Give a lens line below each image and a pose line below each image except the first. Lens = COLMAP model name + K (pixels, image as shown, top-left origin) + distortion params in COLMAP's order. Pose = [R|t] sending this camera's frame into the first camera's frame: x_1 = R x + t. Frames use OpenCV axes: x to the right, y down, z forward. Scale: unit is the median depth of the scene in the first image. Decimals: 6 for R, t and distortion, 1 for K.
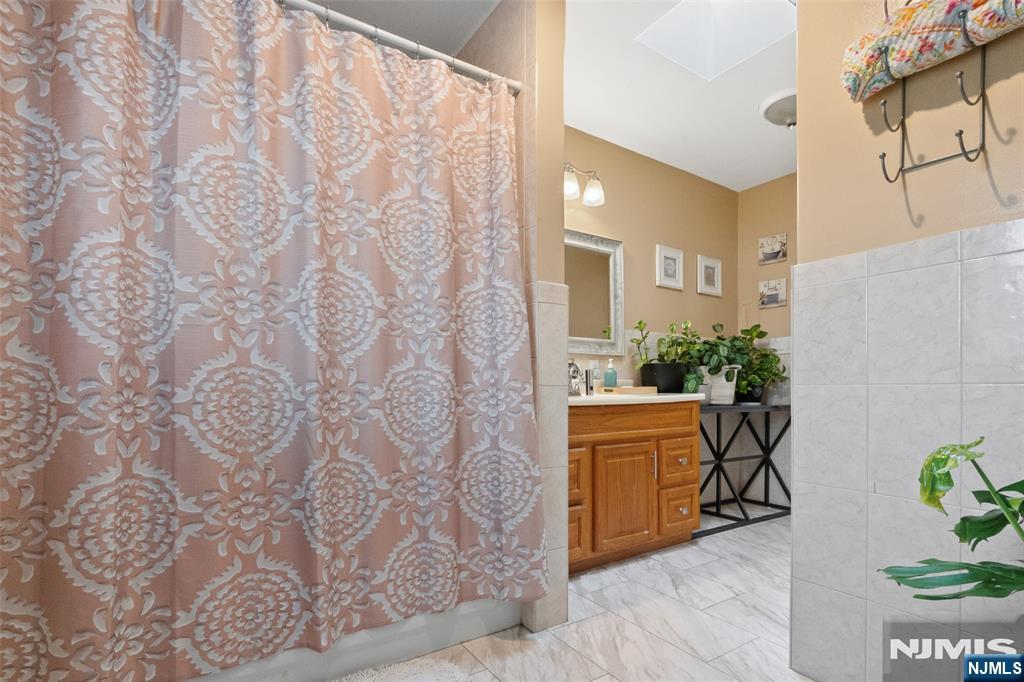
lens RADIAL K [[492.5, 0, 510.3], [0, 492.5, 386.6], [0, 0, 1]] dist [-0.001184, 0.000545]
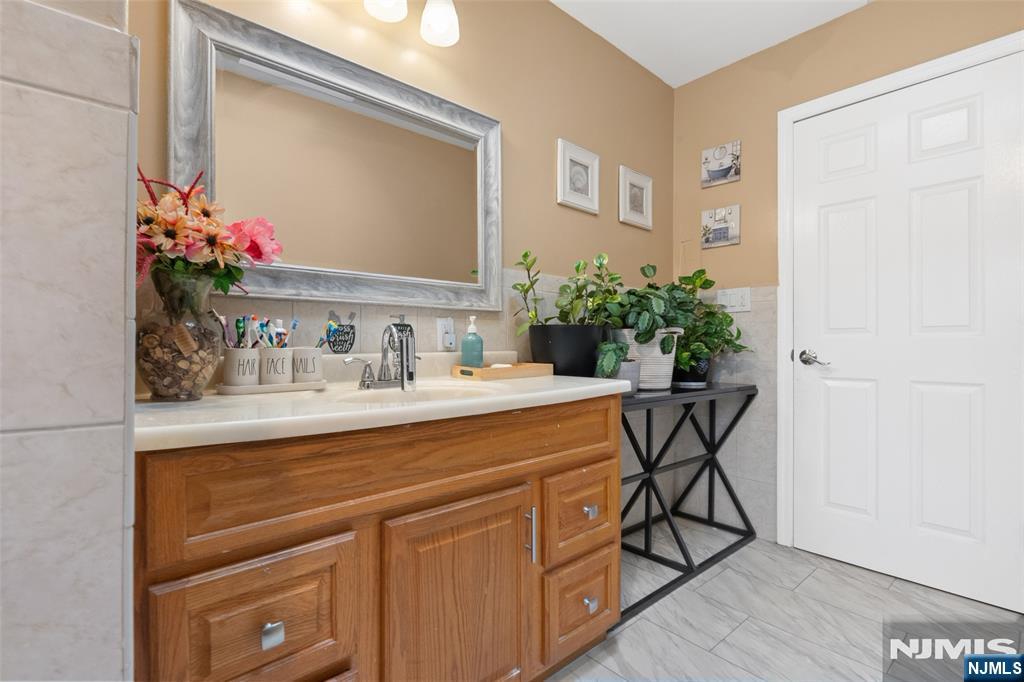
lens RADIAL K [[470.3, 0, 510.5], [0, 470.3, 344.1], [0, 0, 1]] dist [-0.004487, -0.000263]
pose [[0.990967, 0.003318, 0.134063, 0.202422], [-0.004120, 0.999975, 0.005705, -0.032190], [-0.134041, -0.006206, 0.990956, 0.526174]]
